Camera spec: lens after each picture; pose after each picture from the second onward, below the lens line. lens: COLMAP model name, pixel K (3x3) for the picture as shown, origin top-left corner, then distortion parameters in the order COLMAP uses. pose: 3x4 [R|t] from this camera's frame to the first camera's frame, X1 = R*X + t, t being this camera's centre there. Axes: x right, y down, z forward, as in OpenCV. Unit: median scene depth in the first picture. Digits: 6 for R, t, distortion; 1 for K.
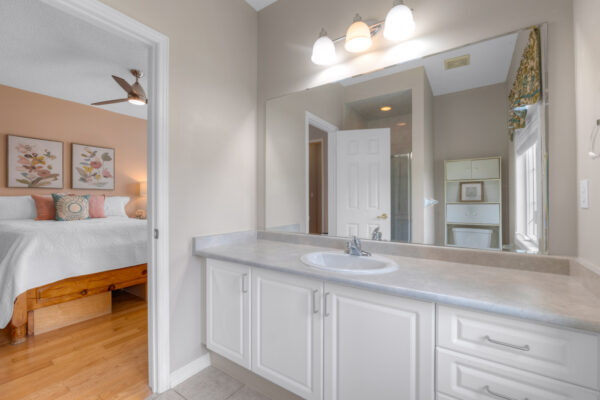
lens RADIAL K [[250.6, 0, 307.6], [0, 250.6, 200.8], [0, 0, 1]] dist [-0.015188, 0.001334]
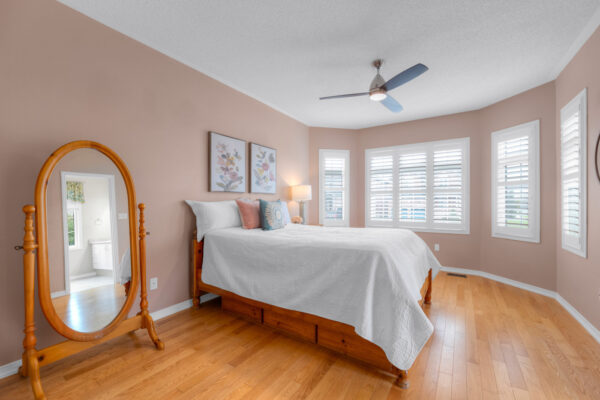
lens RADIAL K [[250.6, 0, 303.5], [0, 250.6, 202.9], [0, 0, 1]] dist [-0.015188, 0.001334]
pose [[0.999986, 0.004415, 0.002889, -0.805547], [-0.004411, 0.999989, -0.001599, -0.012973], [-0.002896, 0.001586, 0.999995, 0.092545]]
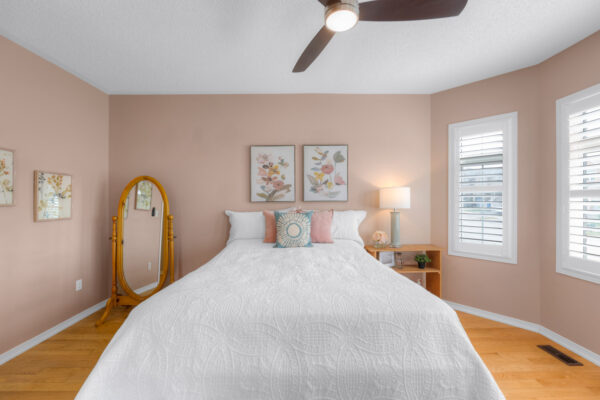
lens RADIAL K [[250.6, 0, 300.3], [0, 250.6, 199.9], [0, 0, 1]] dist [-0.015188, 0.001334]
pose [[0.549494, -0.000668, -0.835497, -0.291827], [0.001818, 0.999998, 0.000396, -0.058084], [0.835495, -0.001737, 0.549495, 0.574143]]
